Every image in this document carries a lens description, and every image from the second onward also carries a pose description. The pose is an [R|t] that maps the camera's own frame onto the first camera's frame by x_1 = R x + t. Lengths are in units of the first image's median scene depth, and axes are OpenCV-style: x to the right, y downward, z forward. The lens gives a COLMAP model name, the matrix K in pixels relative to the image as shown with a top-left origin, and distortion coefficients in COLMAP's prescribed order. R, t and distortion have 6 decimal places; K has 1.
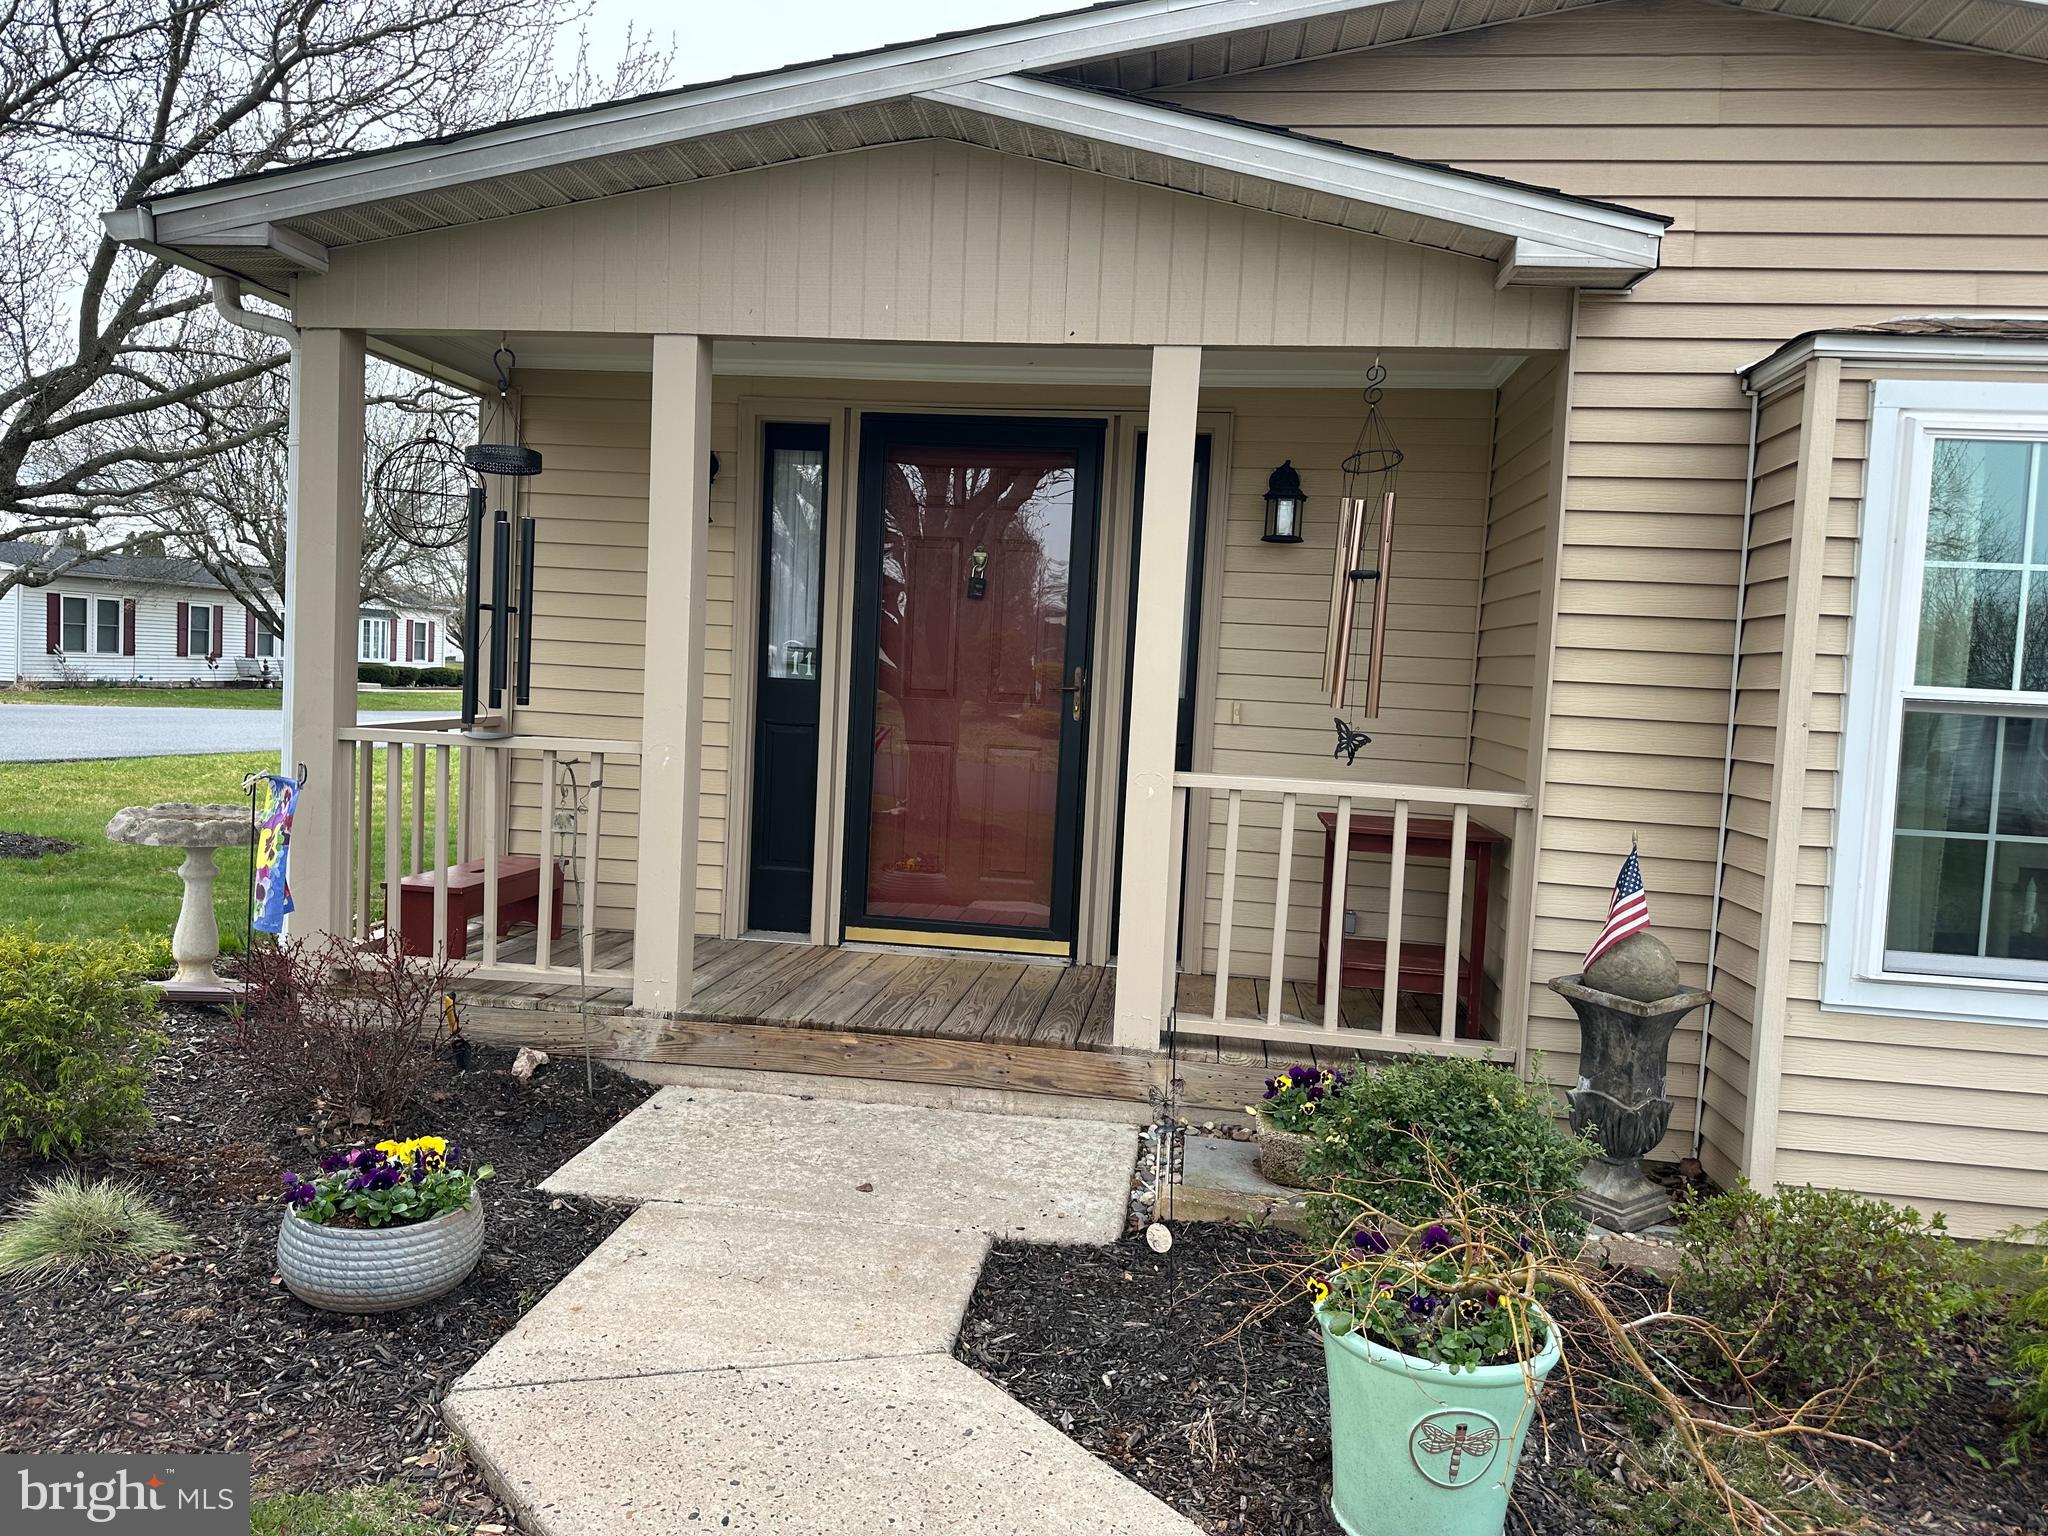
lens RADIAL K [[1533.8, 0, 1019.7], [0, 1533.8, 735.6], [0, 0, 1]] dist [0.108598, -0.094668]
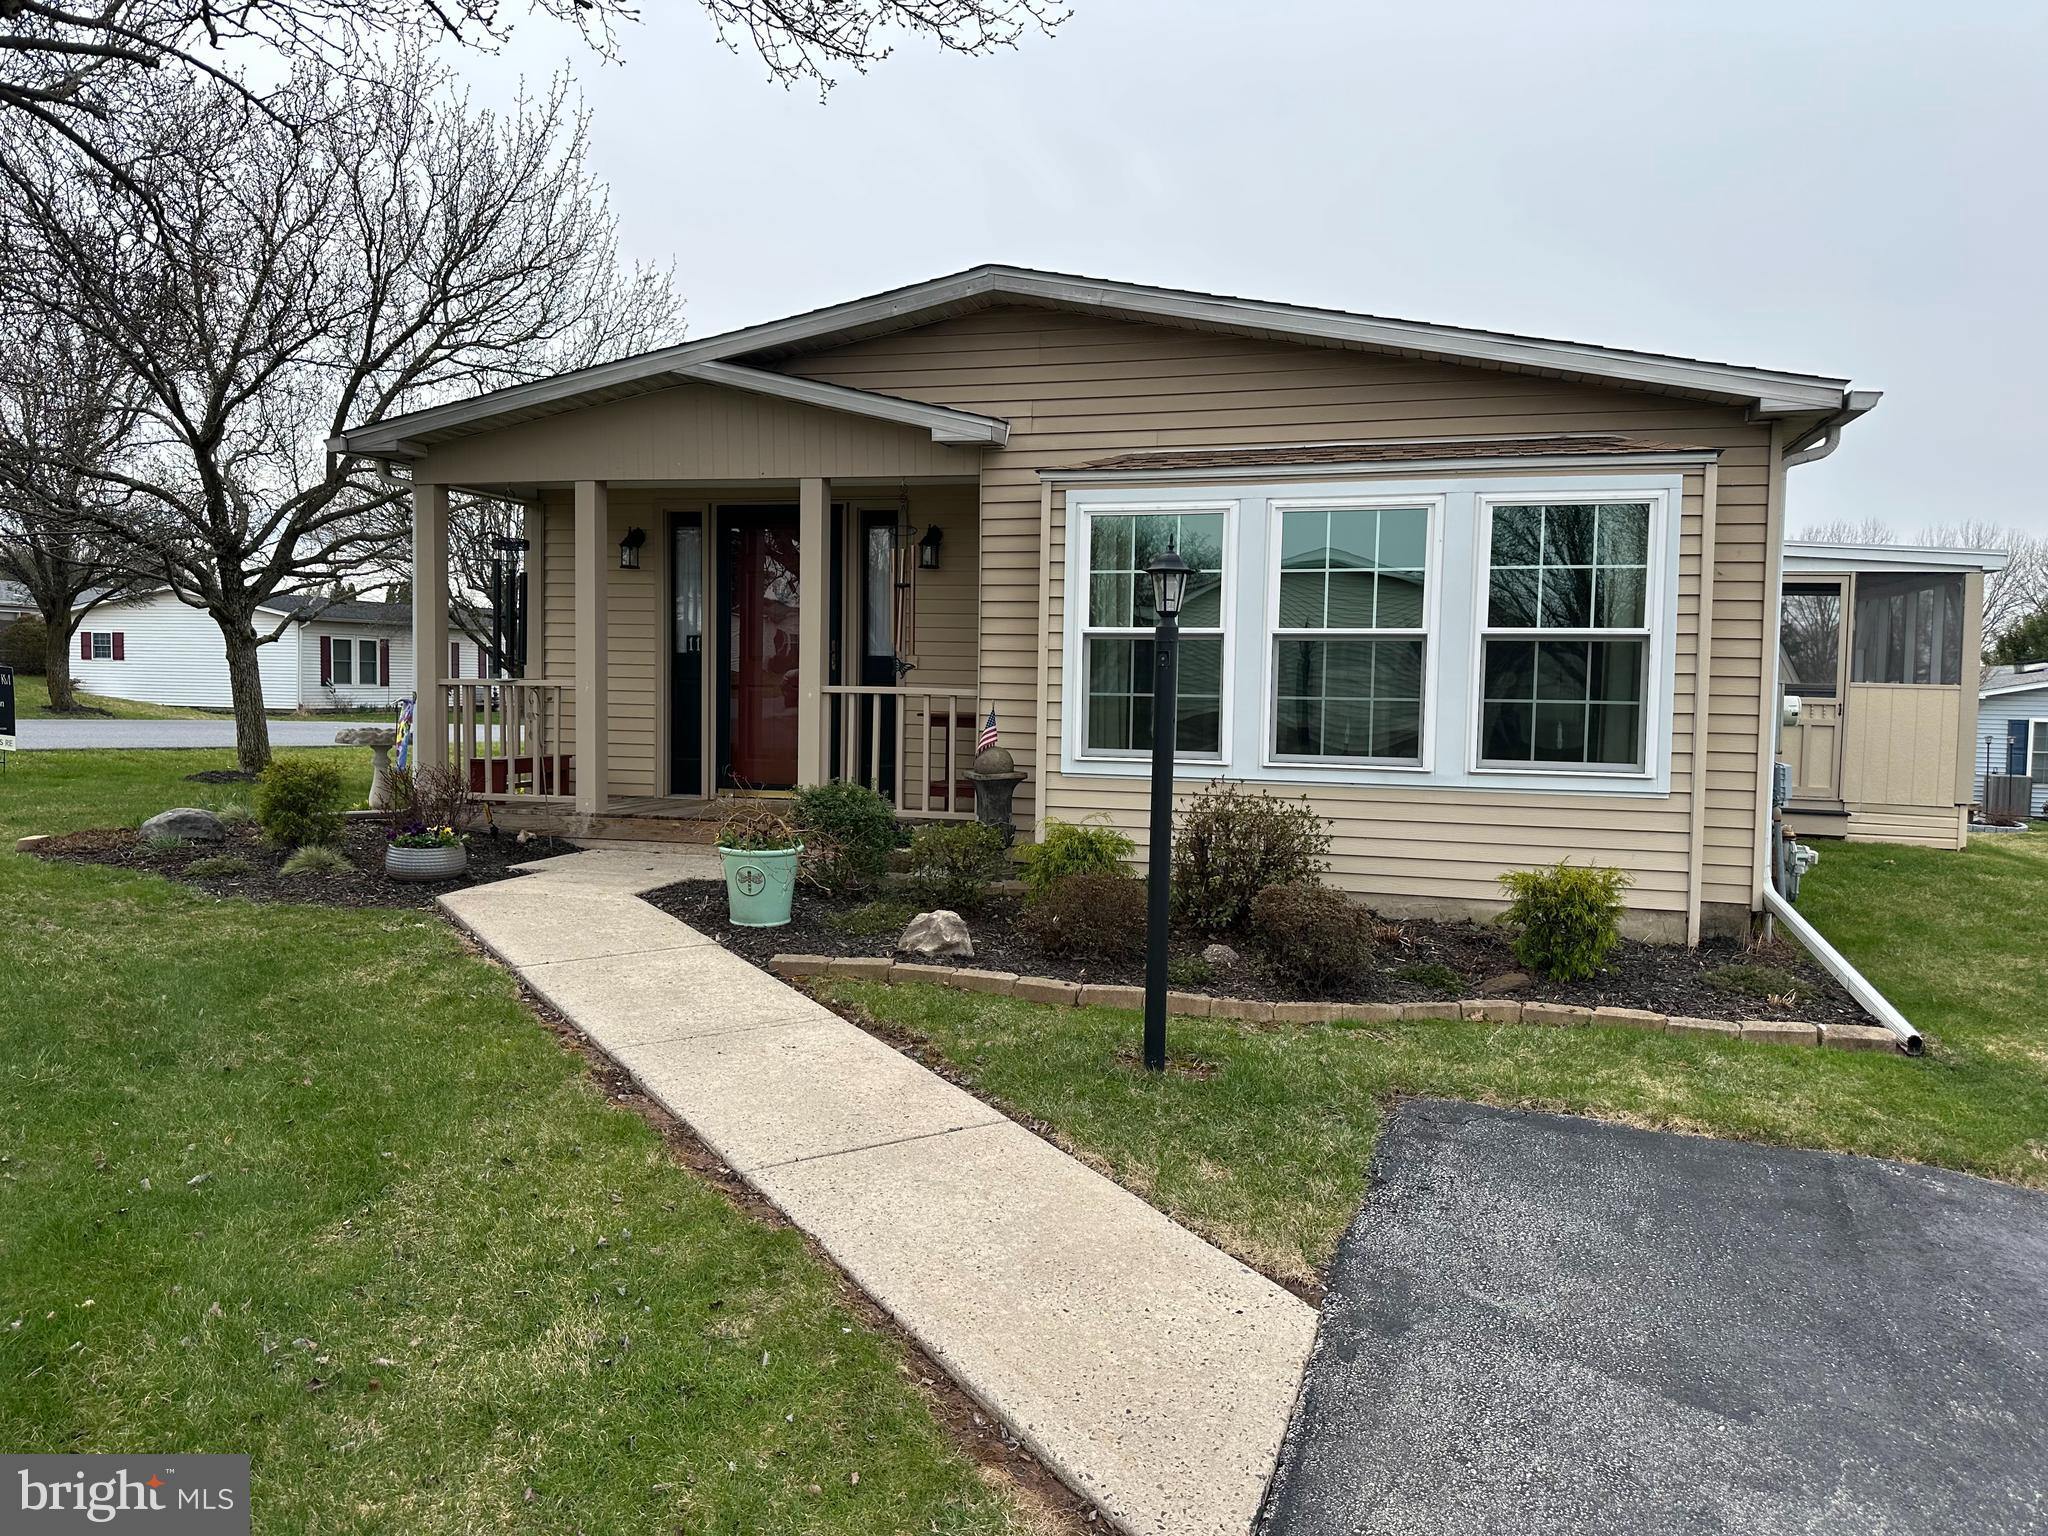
lens RADIAL K [[1533.8, 0, 1019.7], [0, 1533.8, 735.6], [0, 0, 1]] dist [0.108598, -0.094668]
pose [[0.990492, -0.025223, -0.135235, 0.354893], [0.023540, 0.999624, -0.014031, 0.069911], [0.135538, 0.010715, 0.990714, -0.546087]]
